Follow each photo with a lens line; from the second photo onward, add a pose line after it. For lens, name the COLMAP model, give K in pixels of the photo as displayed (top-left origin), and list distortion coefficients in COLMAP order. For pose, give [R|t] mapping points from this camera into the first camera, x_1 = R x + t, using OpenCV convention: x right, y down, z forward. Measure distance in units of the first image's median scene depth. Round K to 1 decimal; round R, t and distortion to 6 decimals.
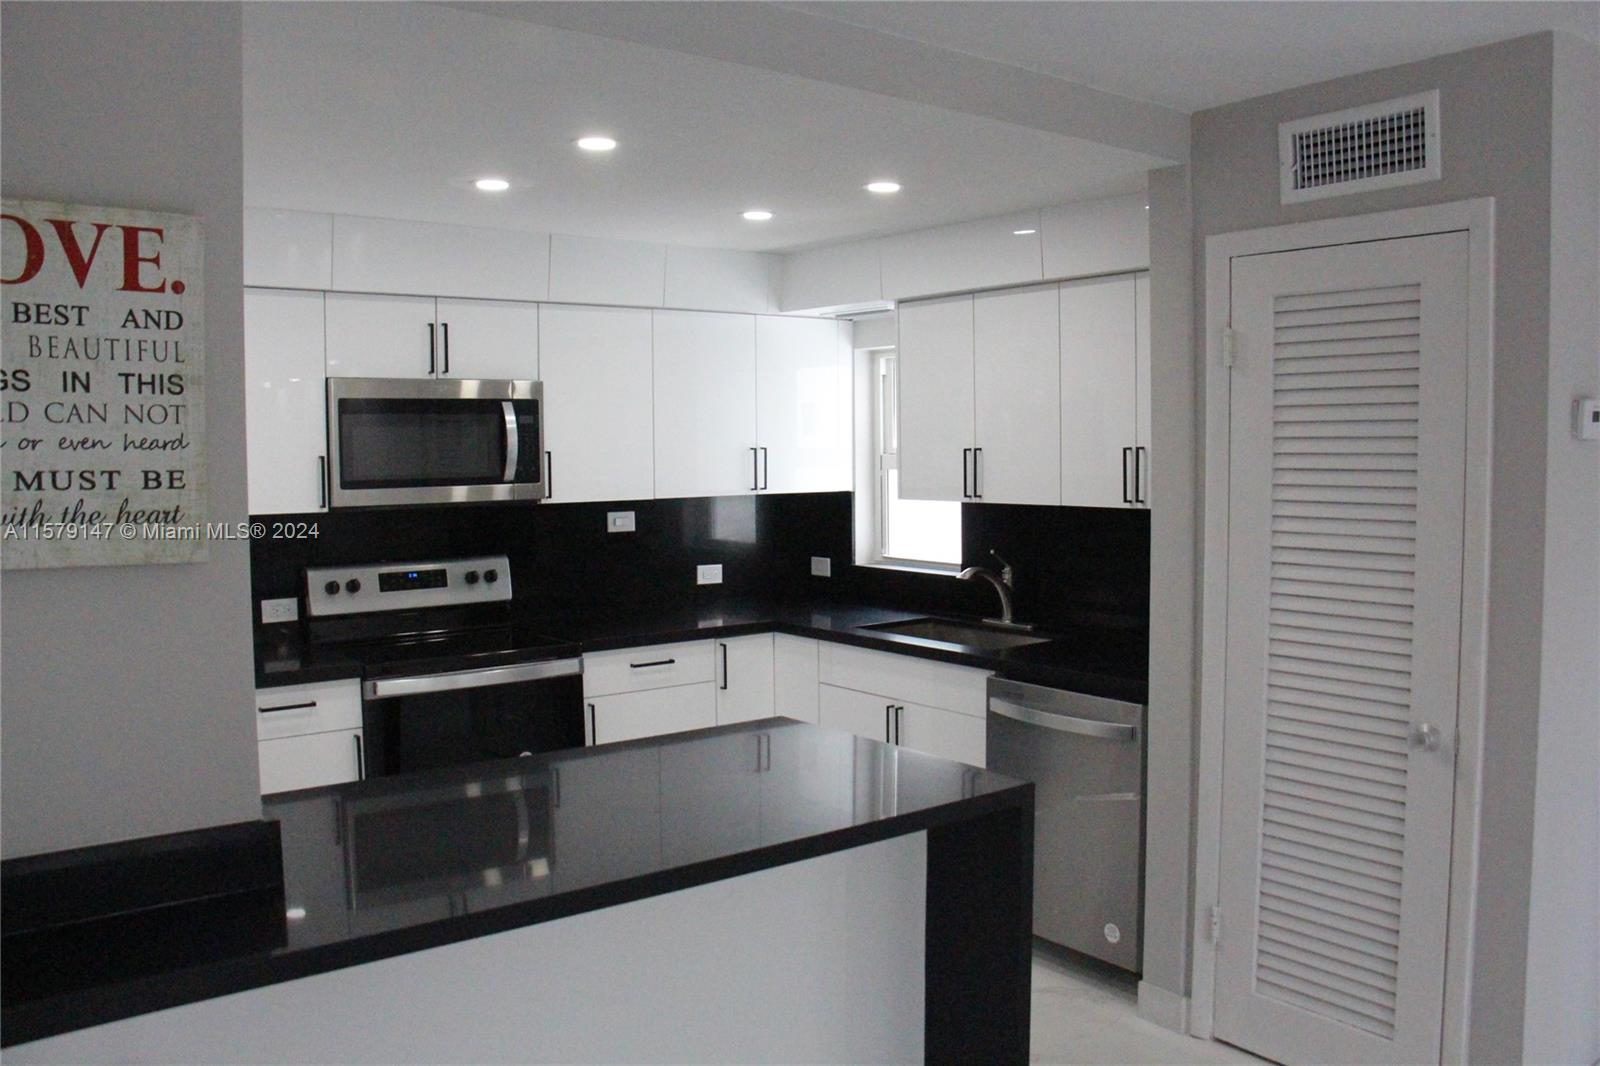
lens RADIAL K [[1317.7, 0, 806.5], [0, 1317.7, 540.9], [0, 0, 1]] dist [-0.181523, 0.140694]
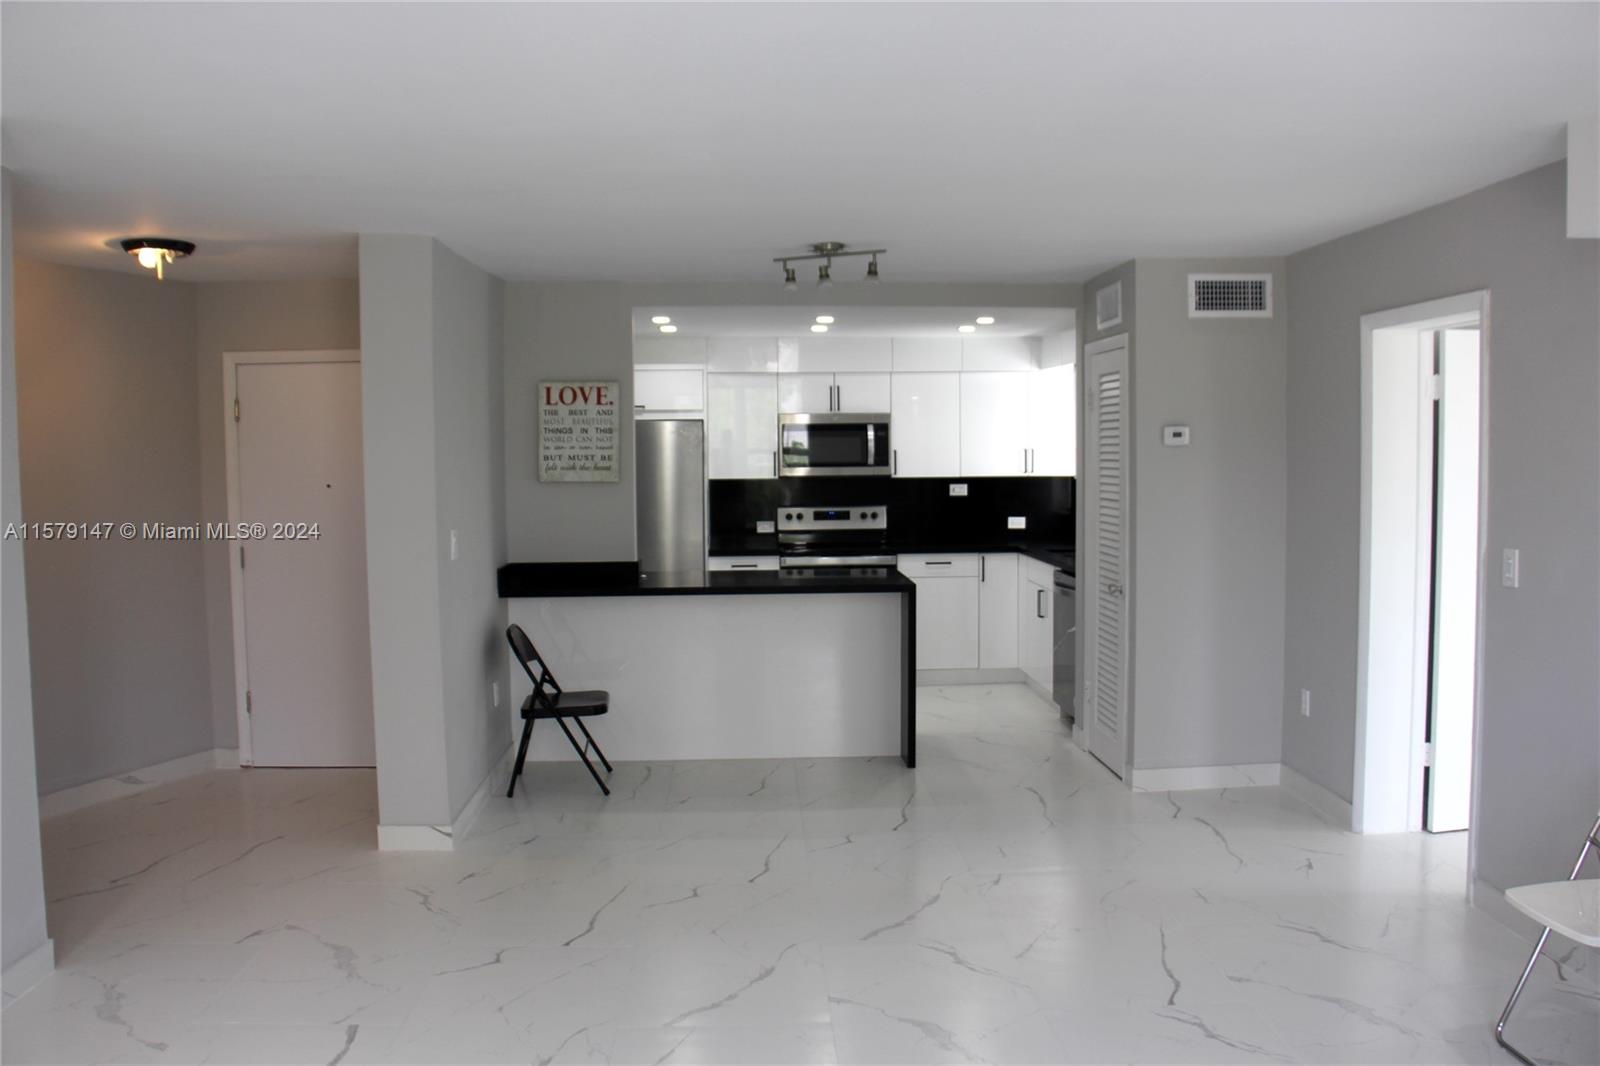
lens RADIAL K [[1317.7, 0, 788.1], [0, 1317.7, 529.2], [0, 0, 1]] dist [-0.181523, 0.140694]
pose [[0.814632, 0.035187, -0.578909, 0.859091], [-0.039468, 0.999207, 0.005196, 0.046955], [0.578633, 0.018616, 0.815375, -0.712795]]
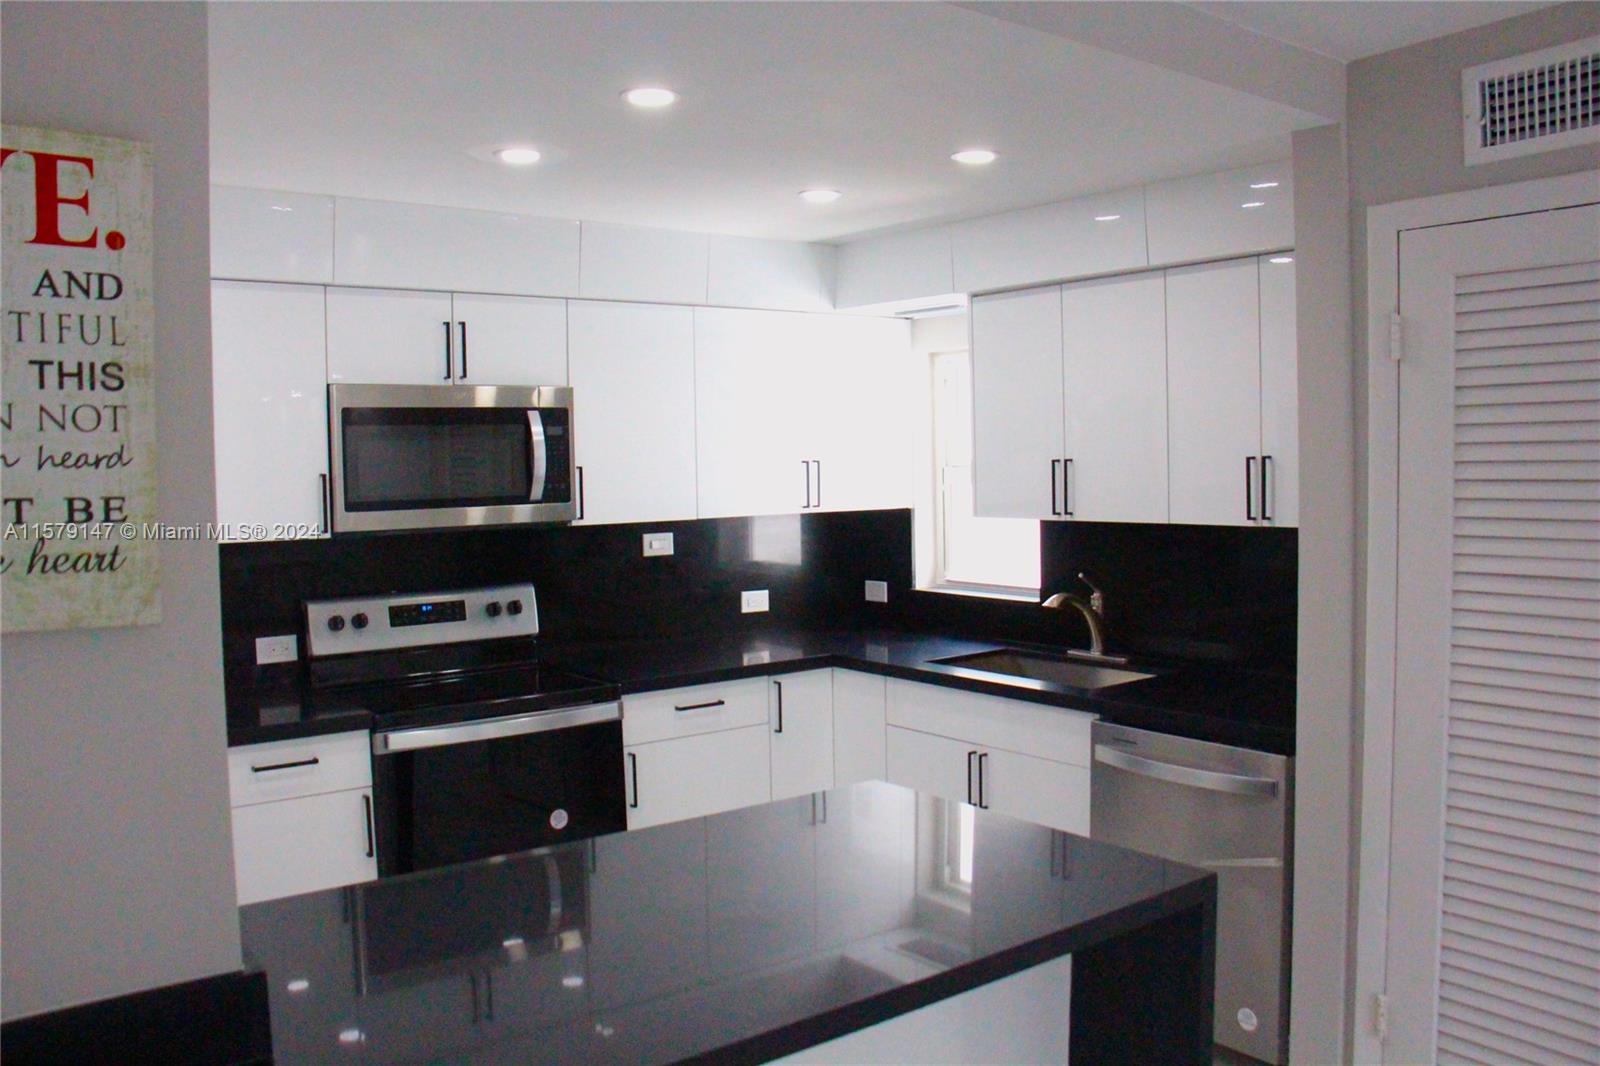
lens RADIAL K [[1317.7, 0, 805.9], [0, 1317.7, 537.1], [0, 0, 1]] dist [-0.181523, 0.140694]
pose [[0.999953, -0.008940, -0.003622, -0.044999], [0.008893, 0.999880, -0.012663, -0.008754], [0.003734, 0.012631, 0.999913, 0.124992]]
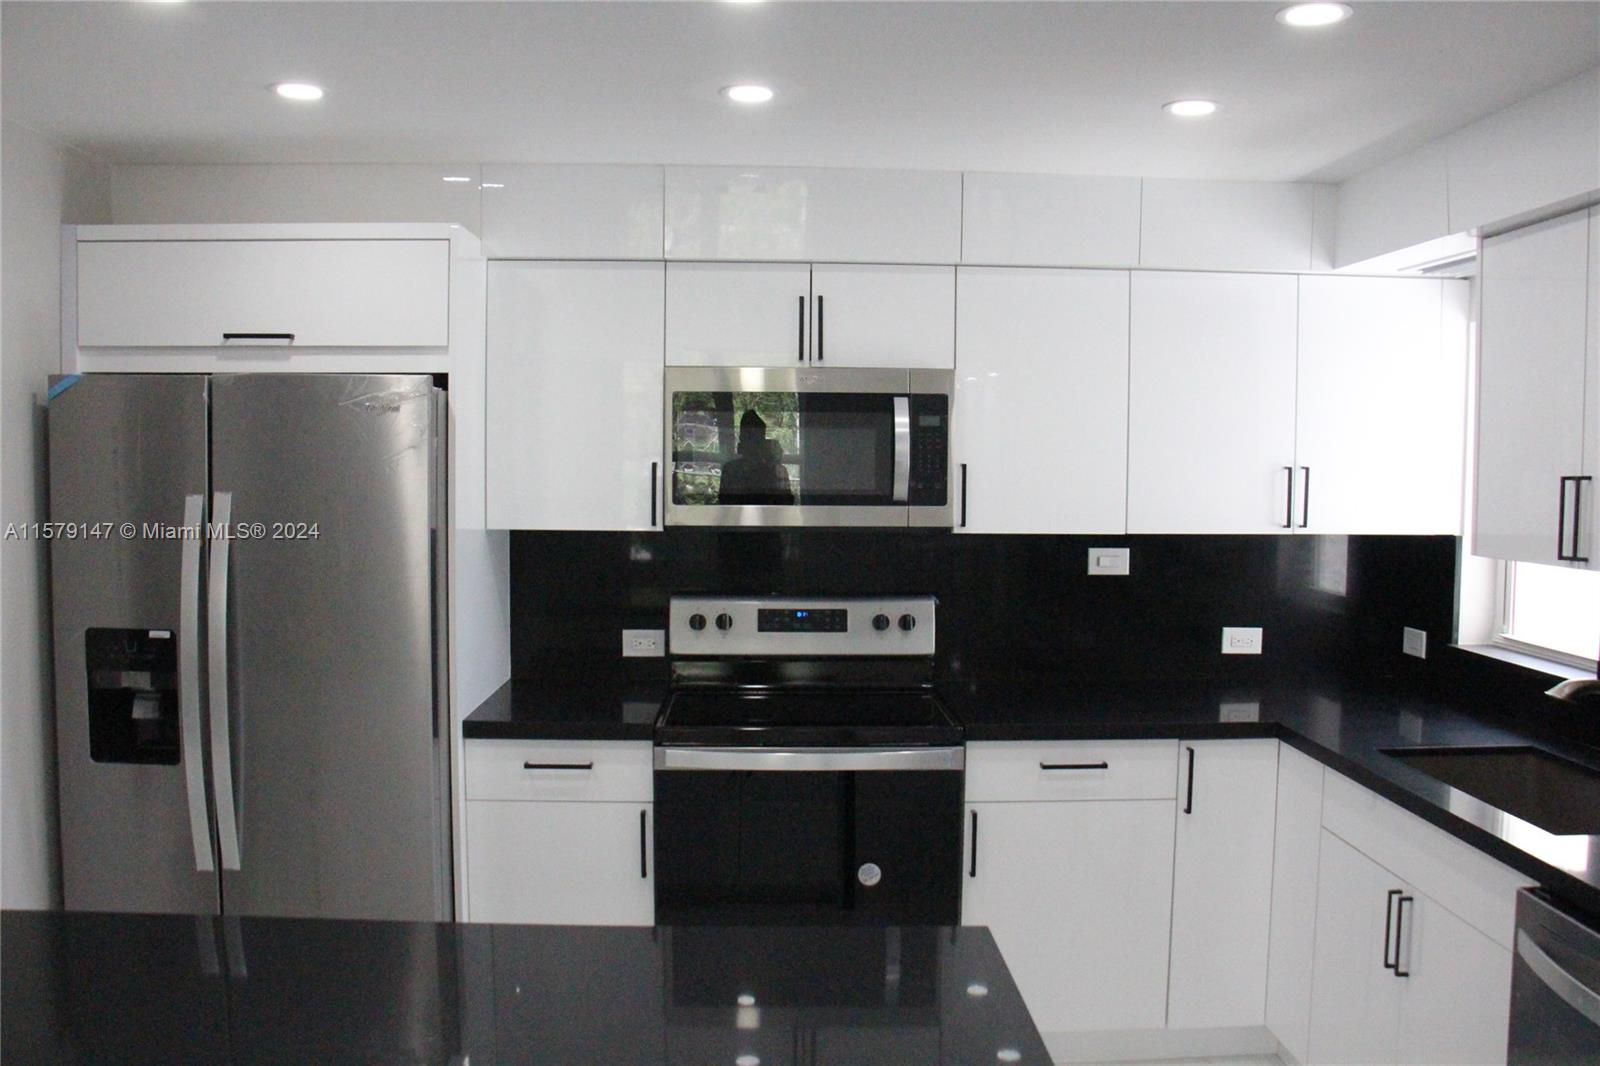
lens RADIAL K [[1317.7, 0, 799.5], [0, 1317.7, 523.4], [0, 0, 1]] dist [-0.181523, 0.140694]
pose [[0.807569, 0.045174, -0.588041, 0.184246], [-0.058176, 0.998301, -0.003203, -0.028859], [0.586897, 0.036797, 0.808825, 0.366323]]
